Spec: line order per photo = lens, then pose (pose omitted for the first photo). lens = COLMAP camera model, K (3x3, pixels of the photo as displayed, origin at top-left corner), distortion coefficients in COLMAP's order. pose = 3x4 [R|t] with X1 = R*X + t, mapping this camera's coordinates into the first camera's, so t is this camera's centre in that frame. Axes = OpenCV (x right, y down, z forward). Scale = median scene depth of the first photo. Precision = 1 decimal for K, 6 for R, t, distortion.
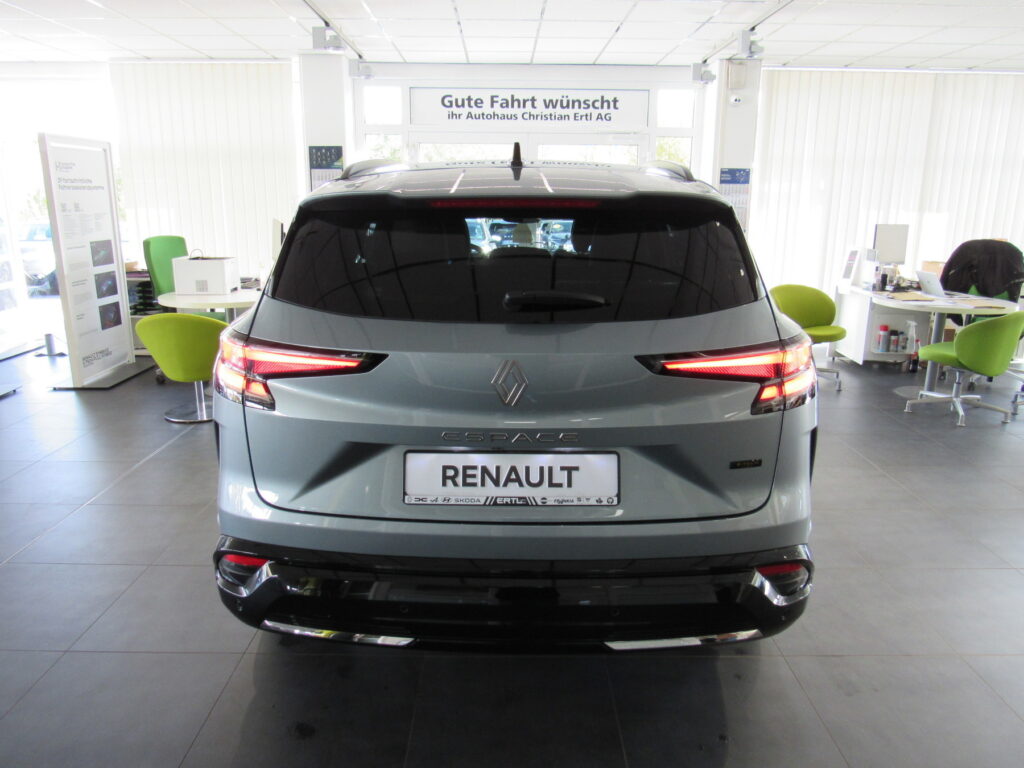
lens RADIAL K [[734.5, 0, 512.0], [0, 734.5, 384.0], [0, 0, 1]] dist [-0.028045, 0.008554]
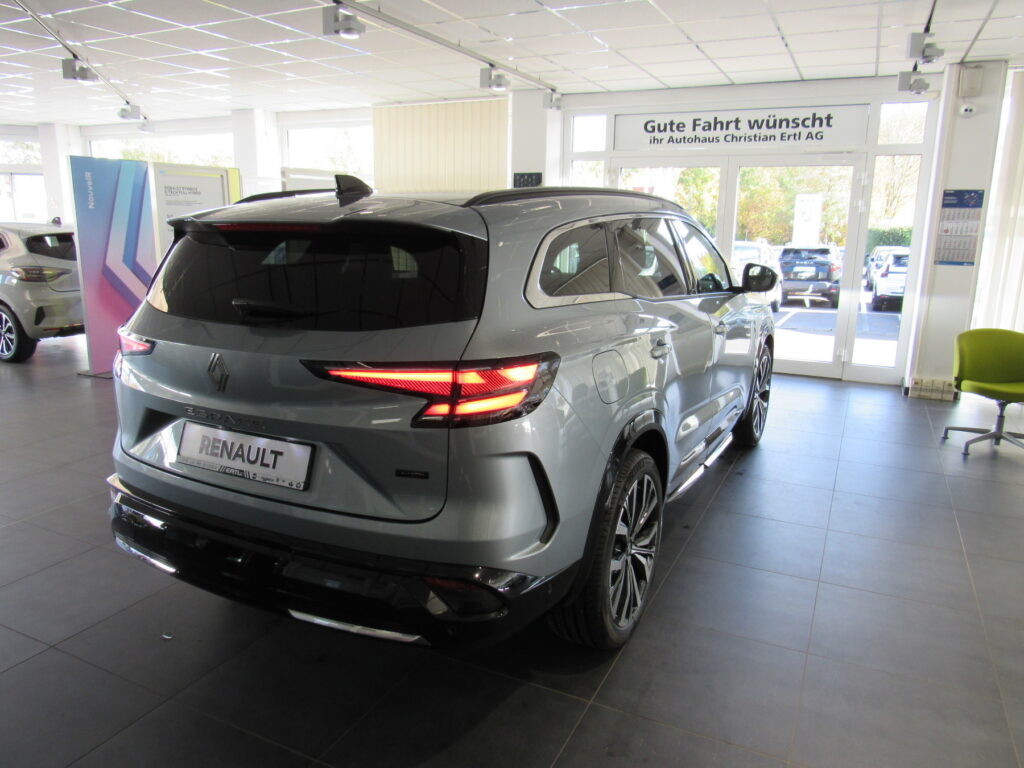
lens RADIAL K [[734.5, 0, 512.0], [0, 734.5, 384.0], [0, 0, 1]] dist [-0.028045, 0.008554]
pose [[0.895193, 0.102237, -0.433795, 0.215981], [-0.114907, 0.993372, -0.003007, -0.007935], [0.430612, 0.052537, 0.901007, 0.024896]]
